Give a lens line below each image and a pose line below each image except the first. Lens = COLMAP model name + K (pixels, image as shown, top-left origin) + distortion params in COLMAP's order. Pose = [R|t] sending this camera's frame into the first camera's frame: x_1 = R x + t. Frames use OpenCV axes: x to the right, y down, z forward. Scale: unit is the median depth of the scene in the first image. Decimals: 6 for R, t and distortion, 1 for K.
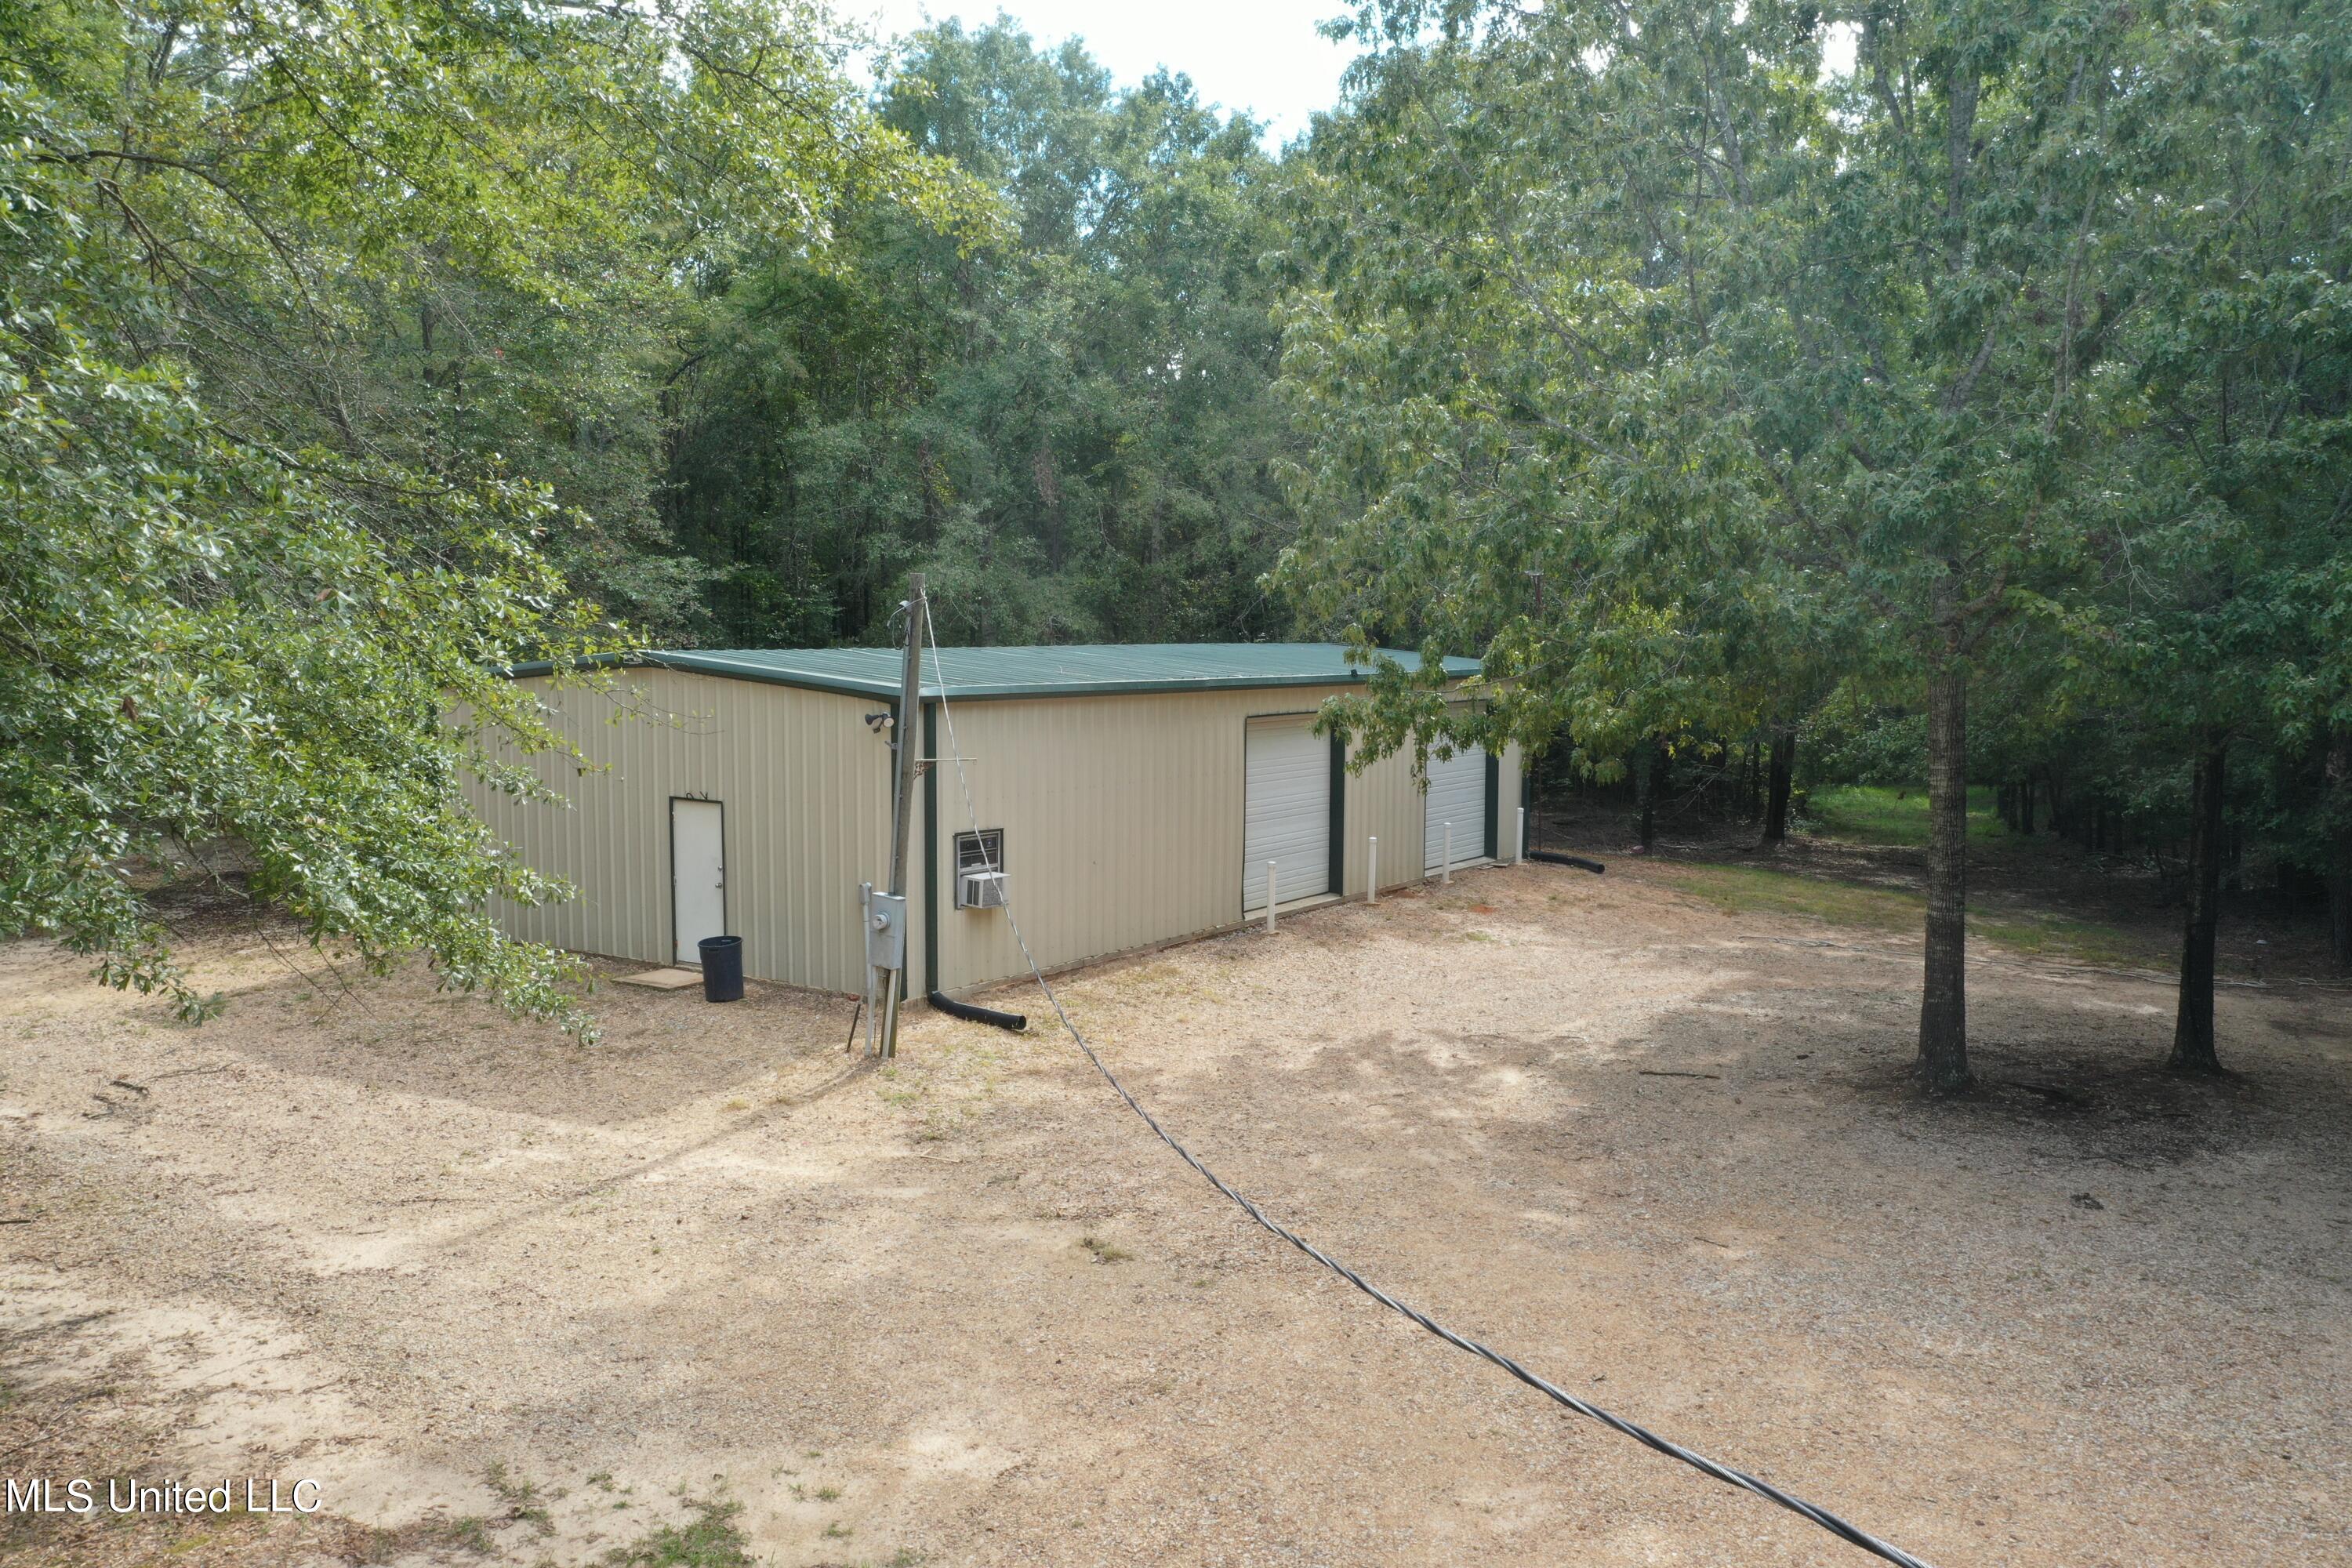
lens RADIAL K [[1850.8, 0, 1175.2], [0, 1850.8, 784.3], [0, 0, 1]] dist [0.003201, 0.007866]
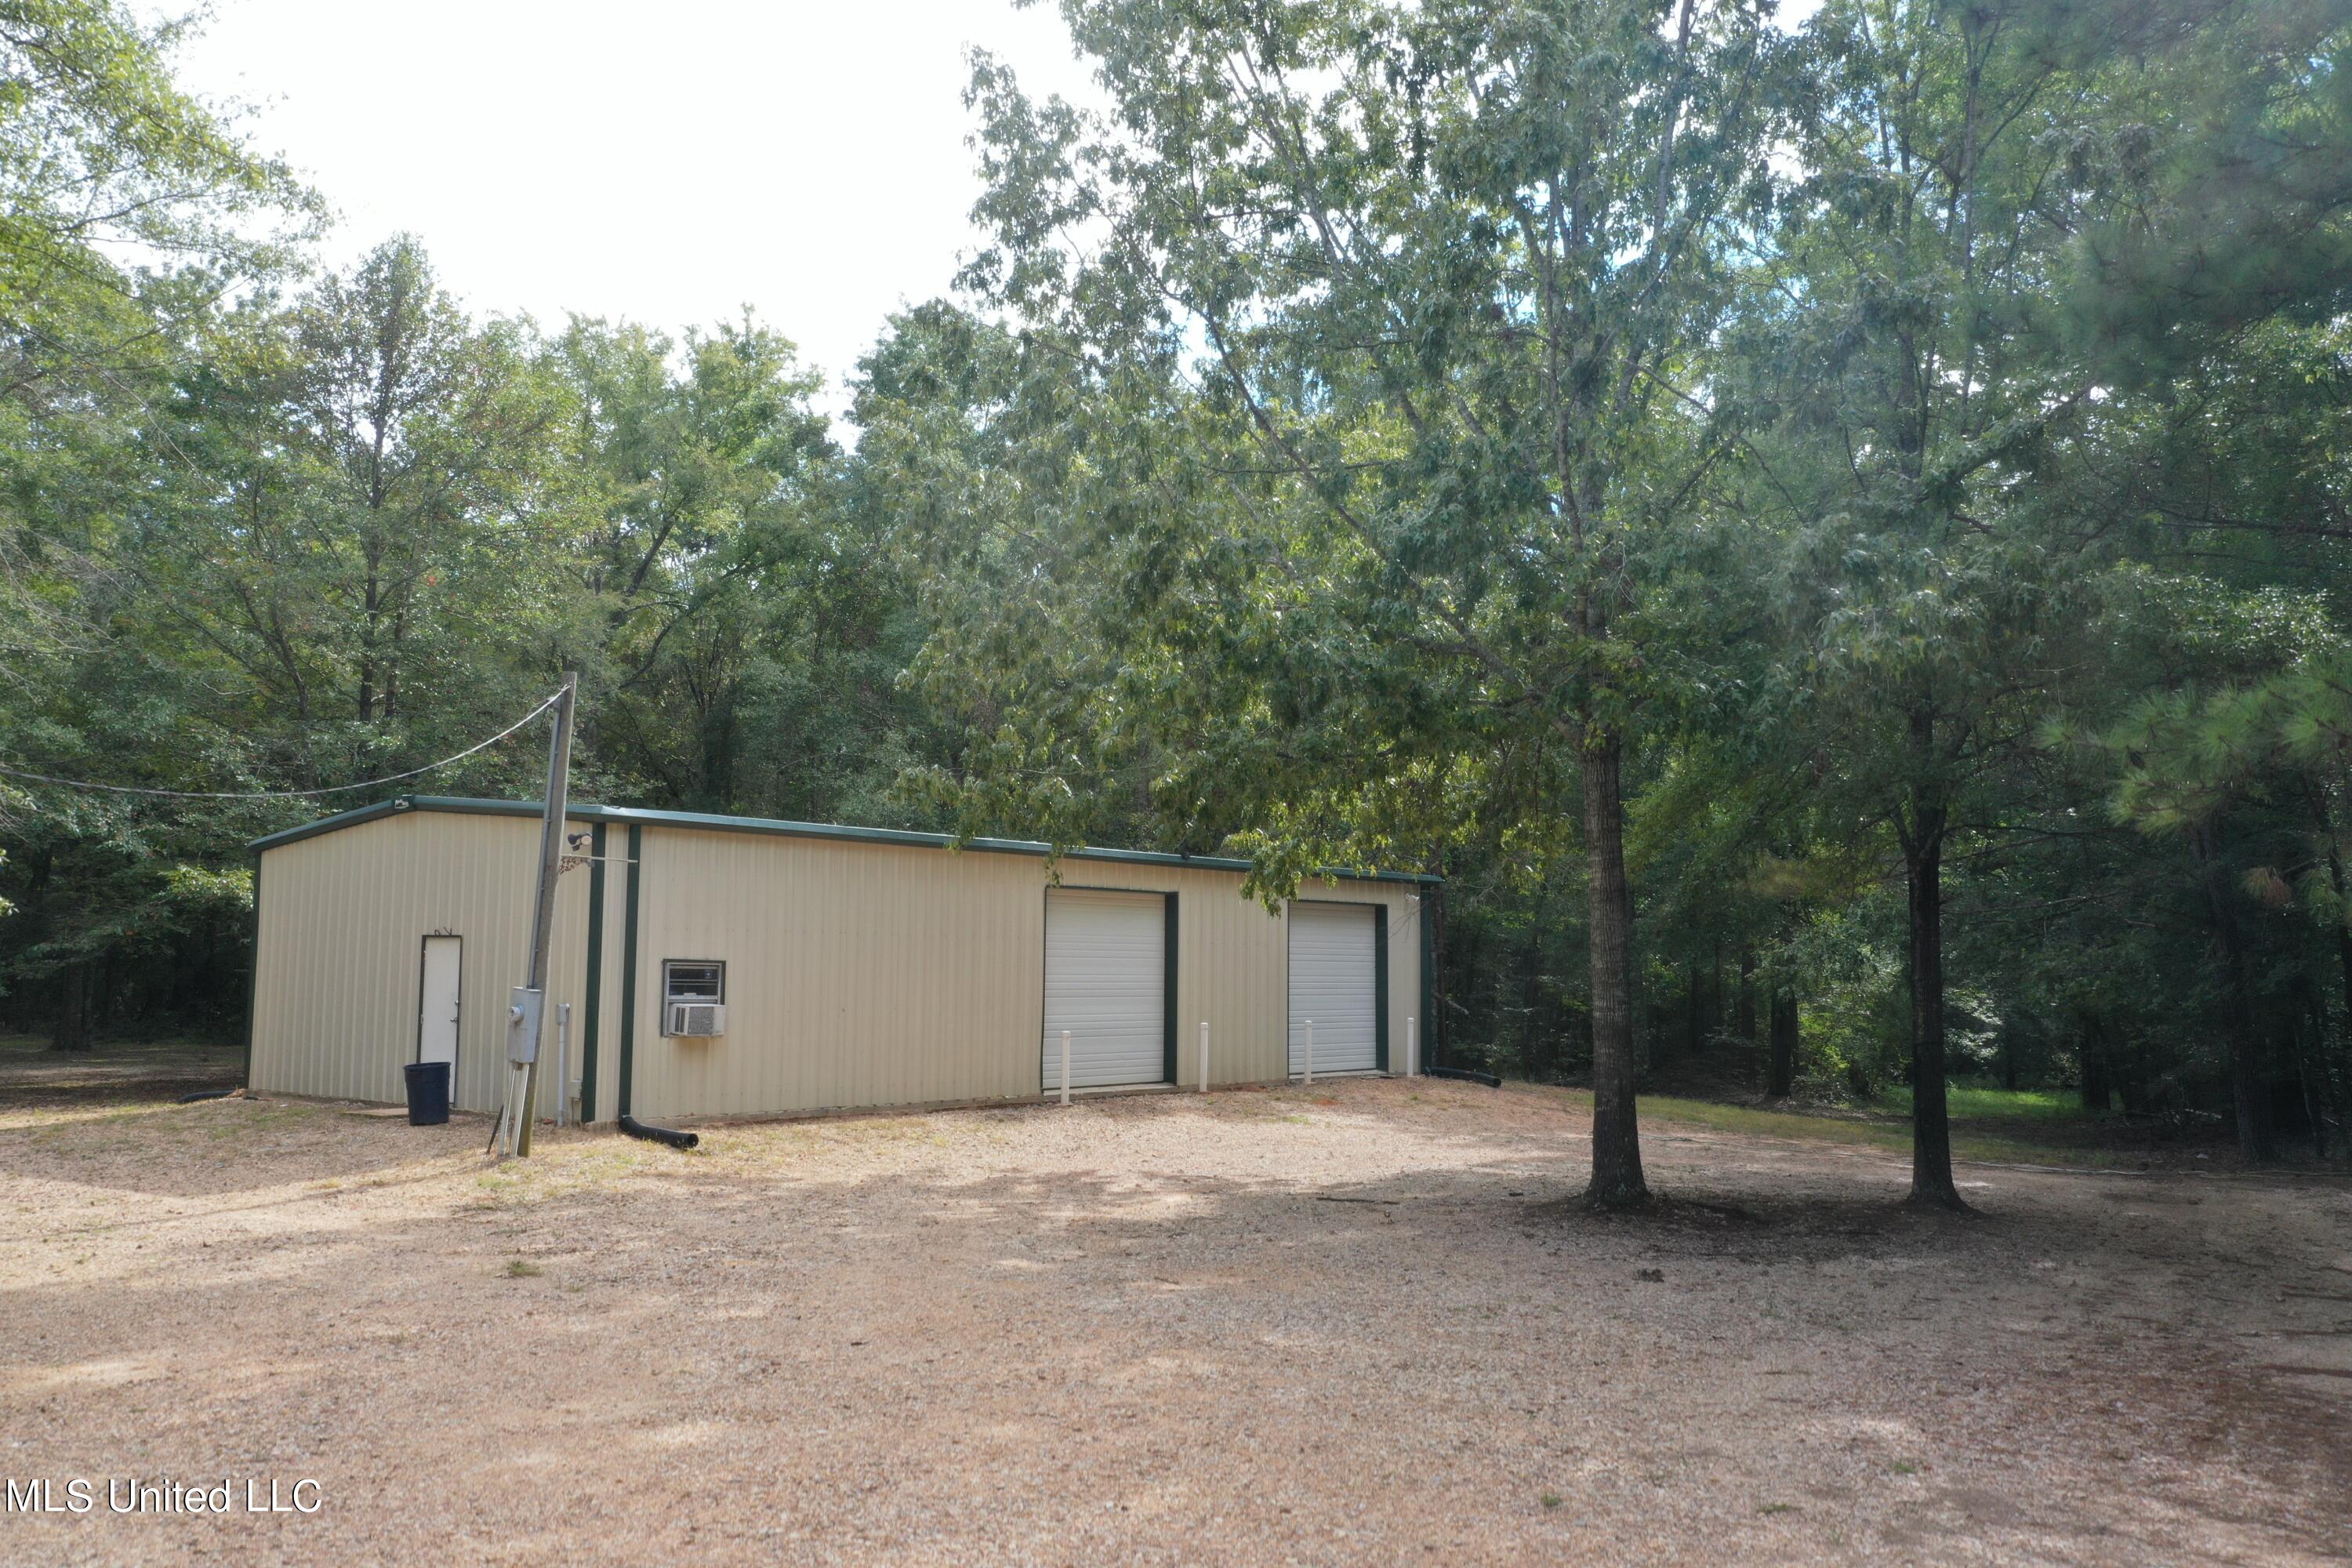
lens RADIAL K [[1850.8, 0, 1177.9], [0, 1850.8, 786.6], [0, 0, 1]] dist [0.003201, 0.007866]
pose [[0.994907, -0.006679, -0.100574, 0.247771], [-0.012194, 0.982499, -0.185867, 0.113456], [0.100055, 0.186147, 0.977414, 0.036888]]
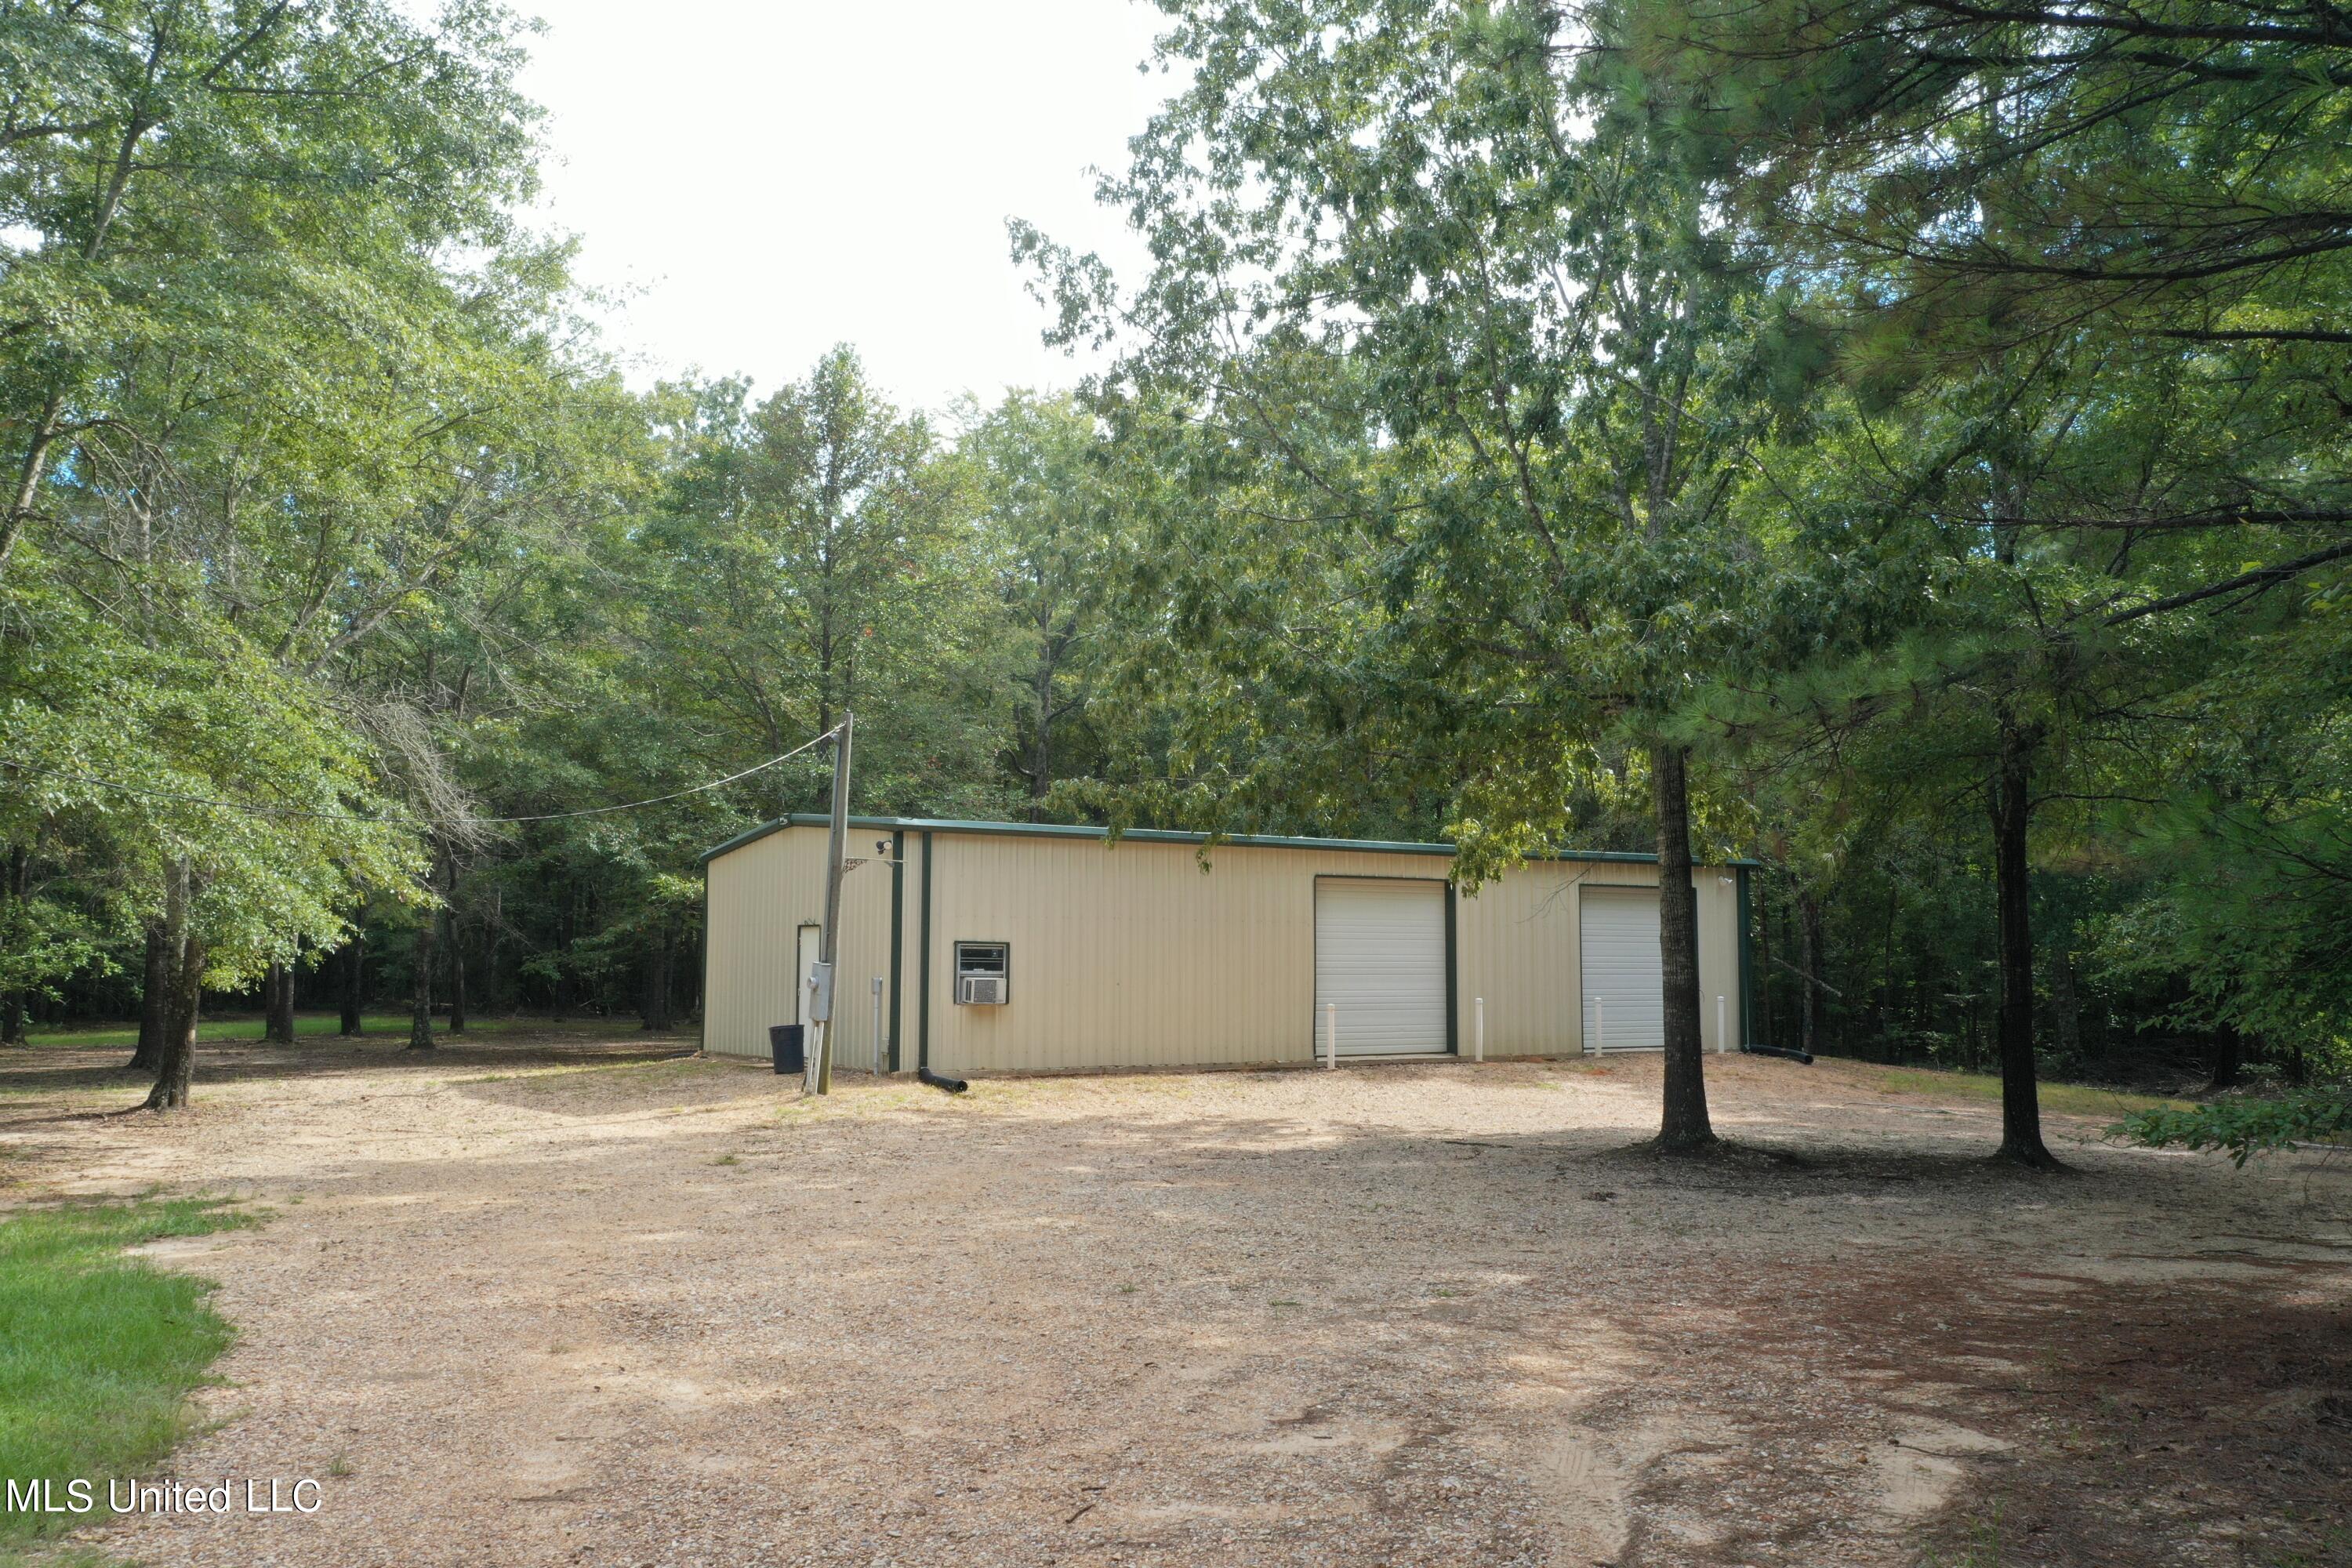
lens RADIAL K [[1850.8, 0, 1175.2], [0, 1850.8, 778.4], [0, 0, 1]] dist [0.003201, 0.007866]
pose [[0.915322, -0.043871, -0.400327, 0.488816], [-0.033018, 0.982527, -0.183166, 0.135477], [0.401368, 0.180874, 0.897880, -0.053564]]
